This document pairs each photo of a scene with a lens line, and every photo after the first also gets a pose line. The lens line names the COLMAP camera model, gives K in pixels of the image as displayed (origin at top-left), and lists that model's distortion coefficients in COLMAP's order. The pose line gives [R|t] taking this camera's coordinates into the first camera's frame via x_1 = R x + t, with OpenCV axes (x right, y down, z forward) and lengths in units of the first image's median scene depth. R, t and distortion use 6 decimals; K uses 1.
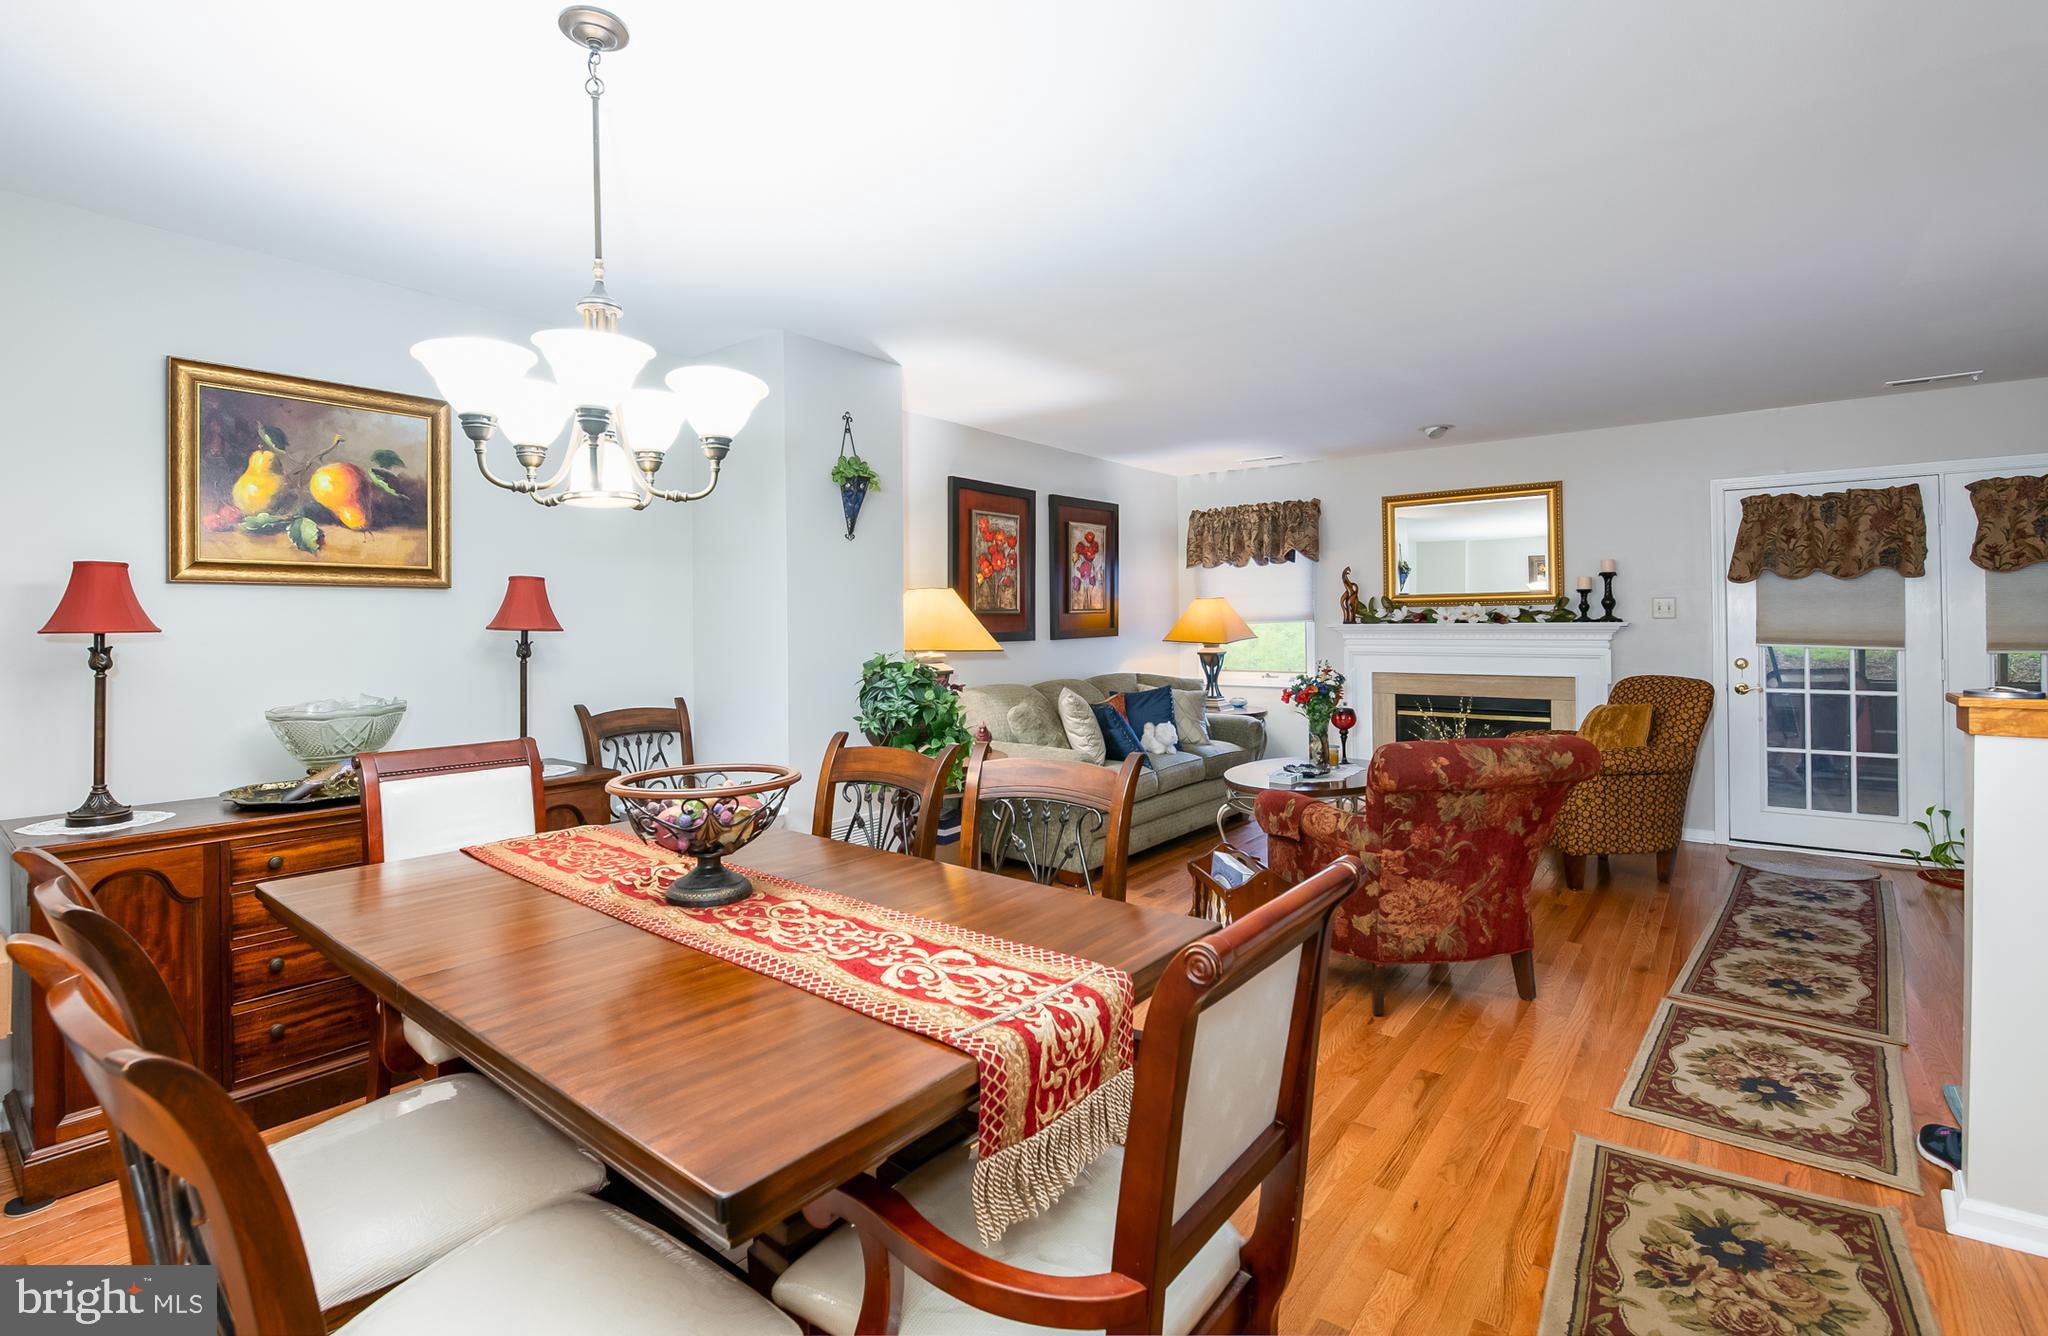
lens RADIAL K [[926.0, 0, 973.4], [0, 926.0, 613.5], [0, 0, 1]] dist [-0.003431, -0.000336]
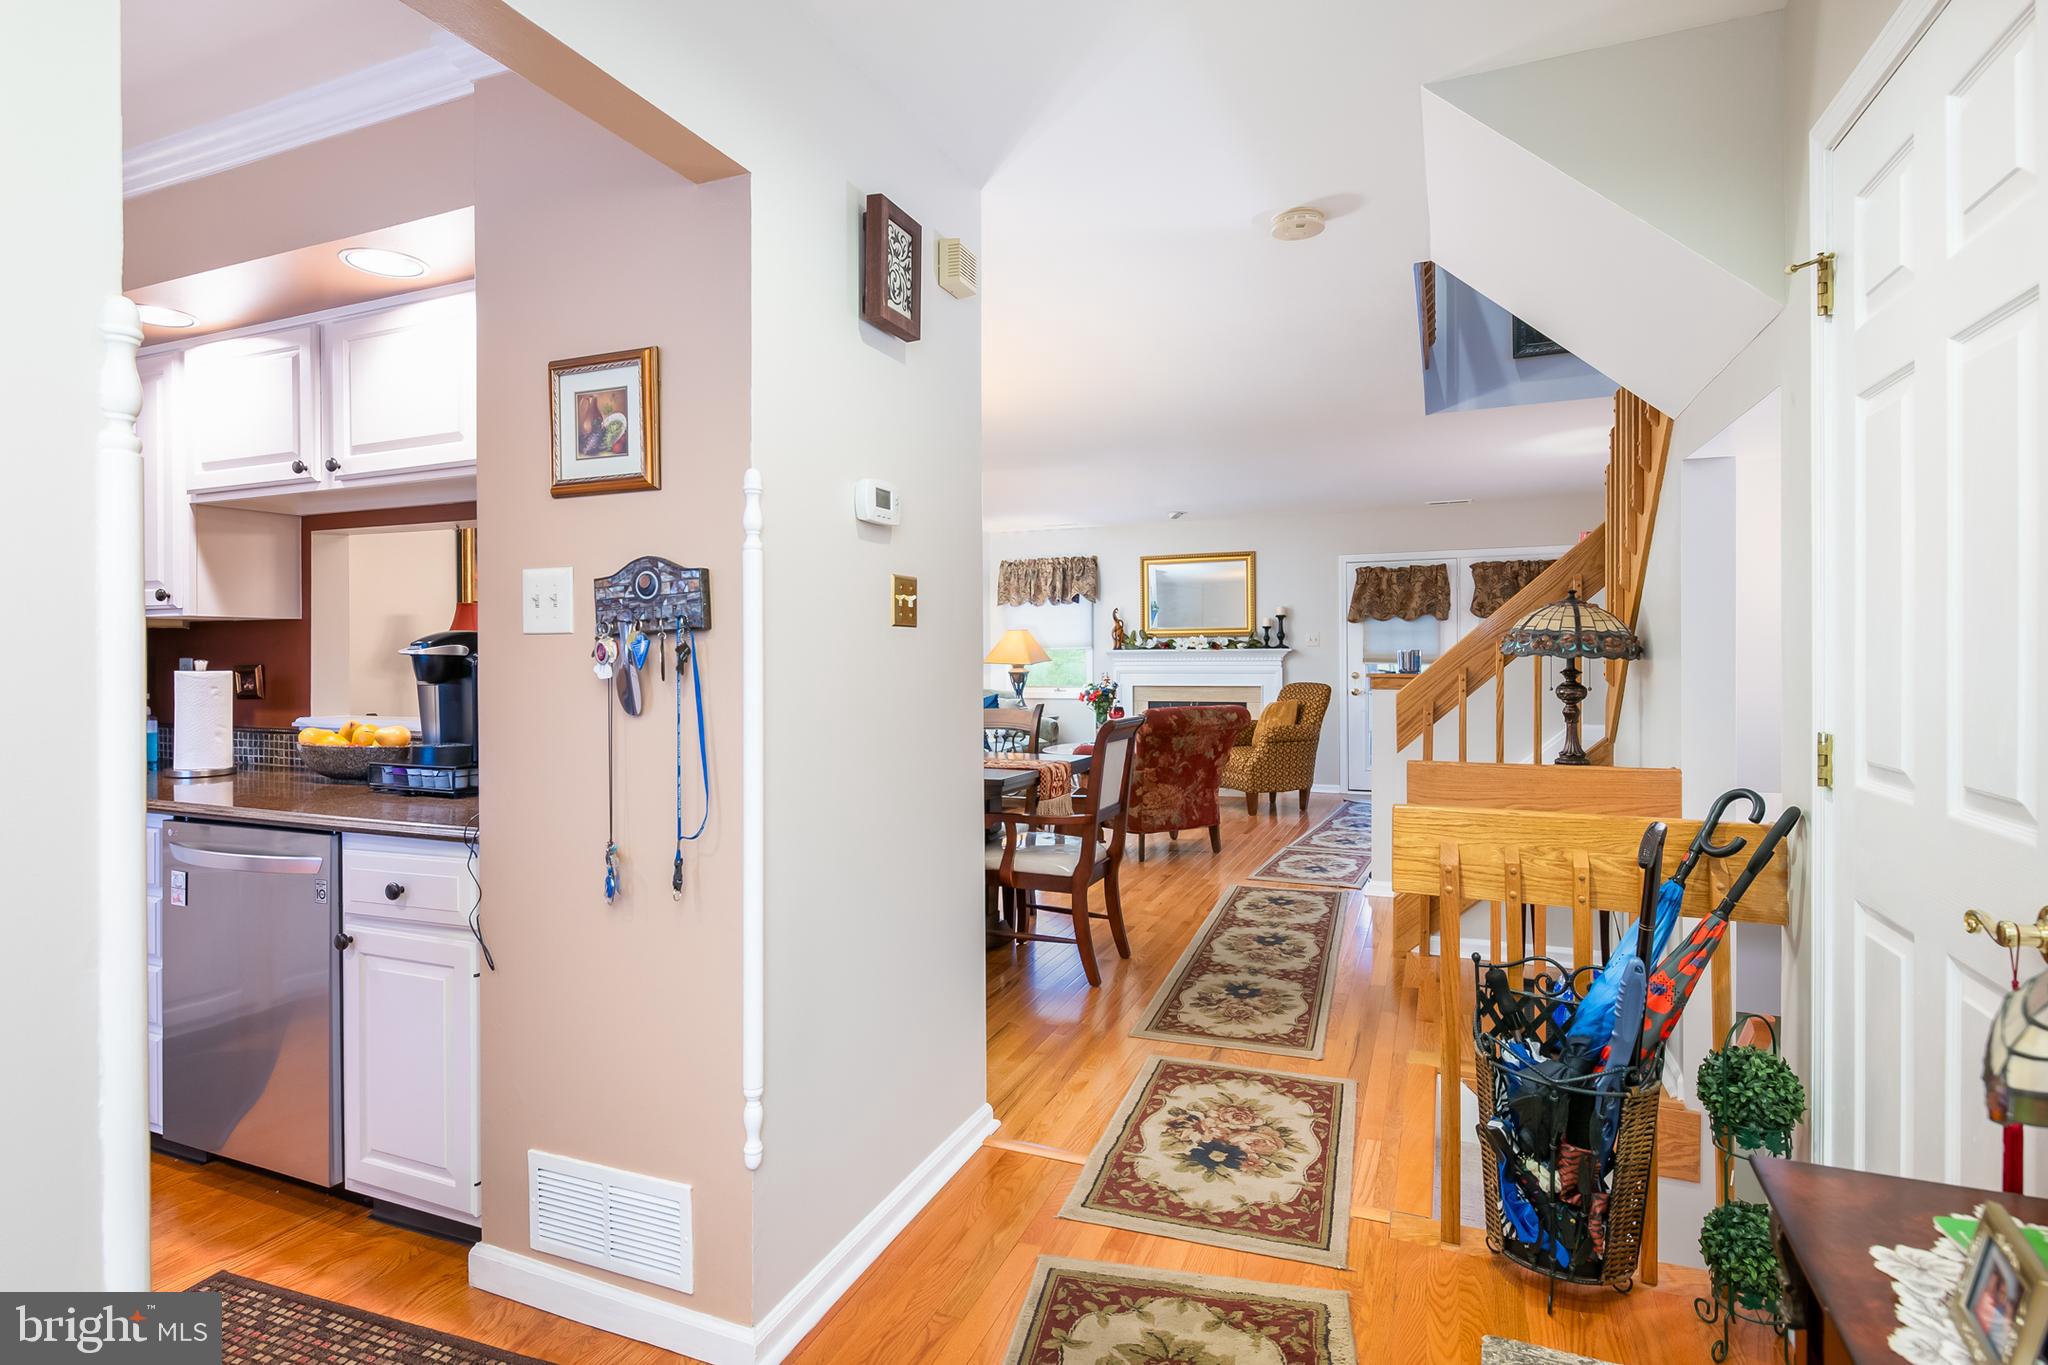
lens RADIAL K [[1040.4, 0, 1018.8], [0, 1040.4, 671.1], [0, 0, 1]] dist [0.000736, -0.000138]
pose [[0.952722, -0.002859, 0.303830, -0.210345], [-0.004187, 0.999737, 0.022539, 0.008957], [-0.303814, -0.022746, 0.952460, -0.441331]]
